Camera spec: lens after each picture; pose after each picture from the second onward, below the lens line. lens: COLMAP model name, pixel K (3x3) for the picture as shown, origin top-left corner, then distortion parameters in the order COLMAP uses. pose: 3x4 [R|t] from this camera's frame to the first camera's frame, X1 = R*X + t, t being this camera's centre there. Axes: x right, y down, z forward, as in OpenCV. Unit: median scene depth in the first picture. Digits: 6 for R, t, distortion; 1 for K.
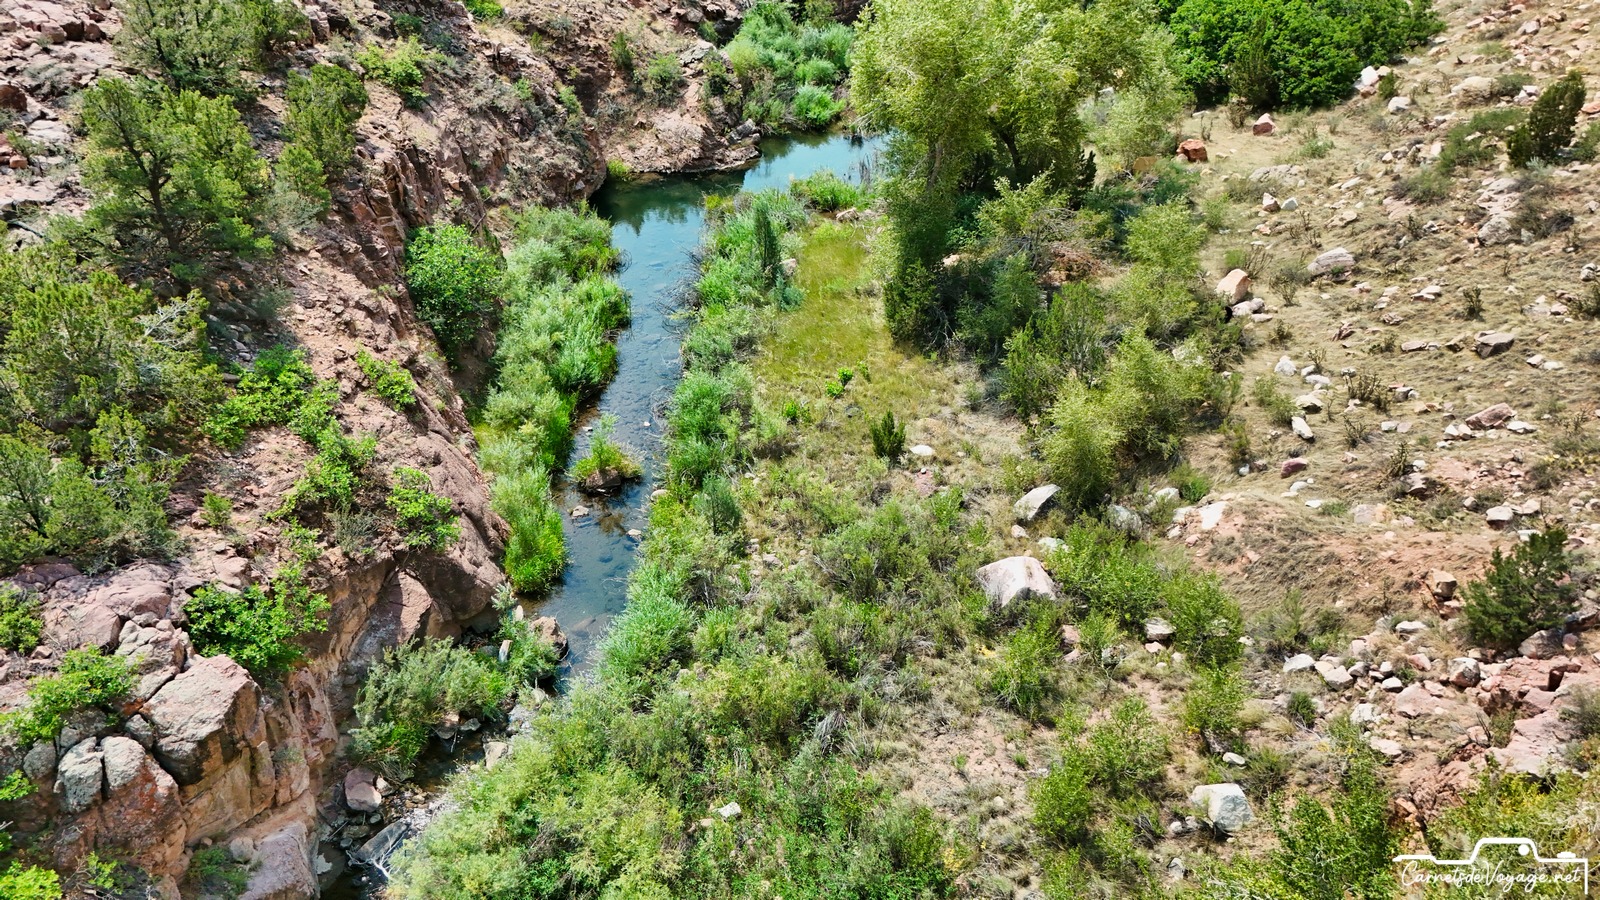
lens RADIAL K [[1182.5, 0, 800.8], [0, 1182.5, 455.3], [0, 0, 1]] dist [0.070176, -0.070579]
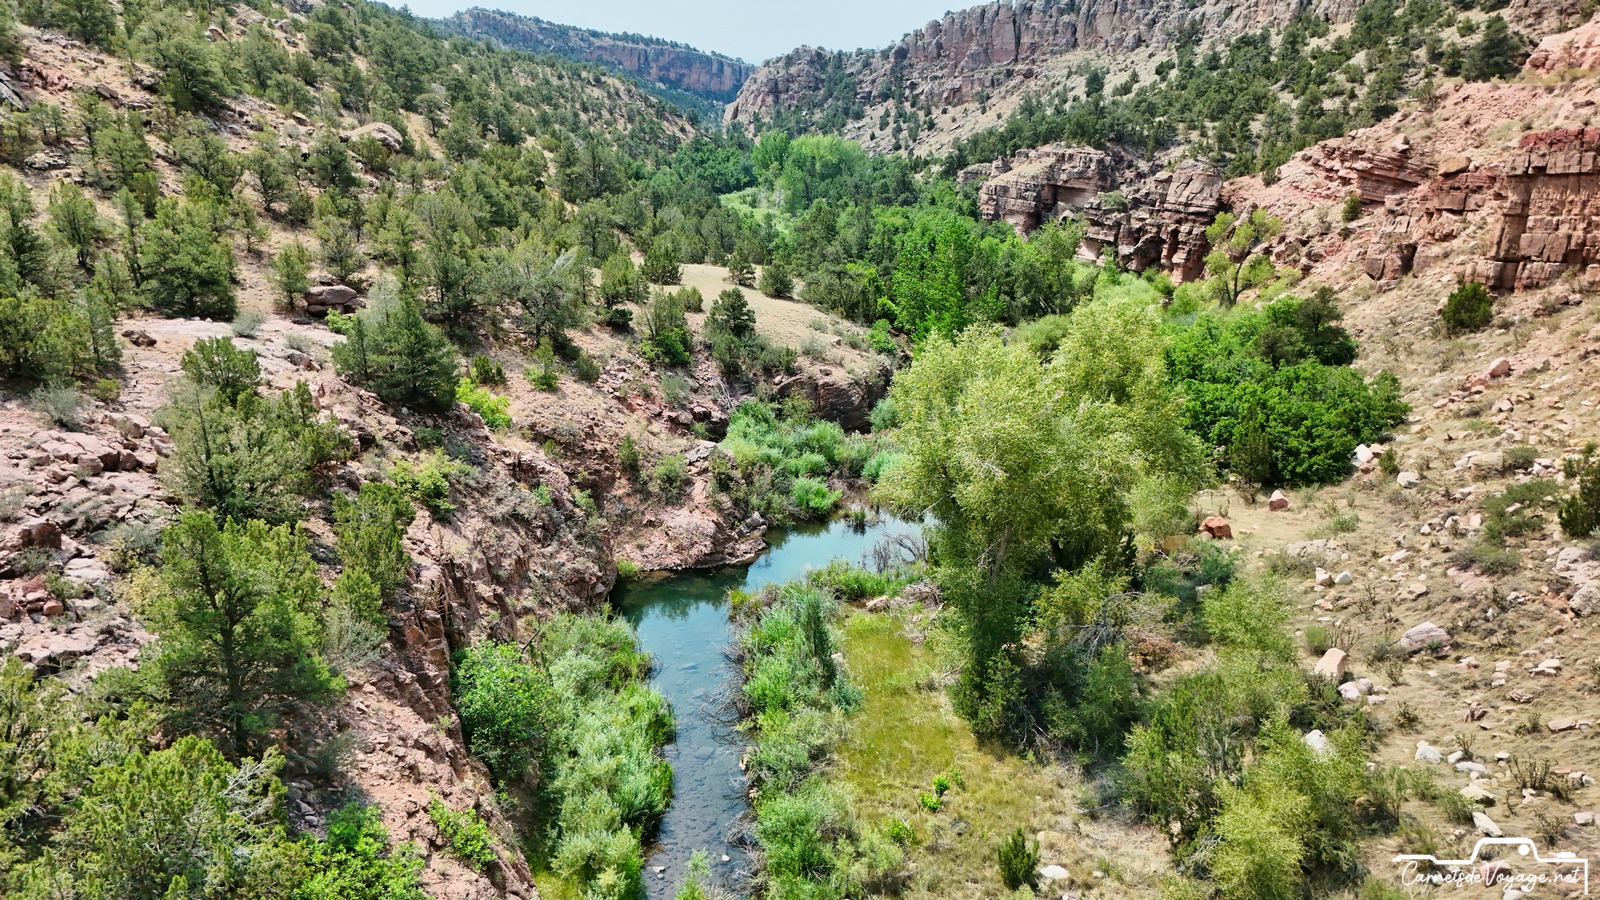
lens RADIAL K [[1182.5, 0, 799.8], [0, 1182.5, 451.7], [0, 0, 1]] dist [0.070176, -0.070579]
pose [[0.994792, -0.035868, 0.095402, -0.154779], [0.063837, 0.948957, -0.308878, -0.037611], [-0.079454, 0.313360, 0.946305, 0.074514]]
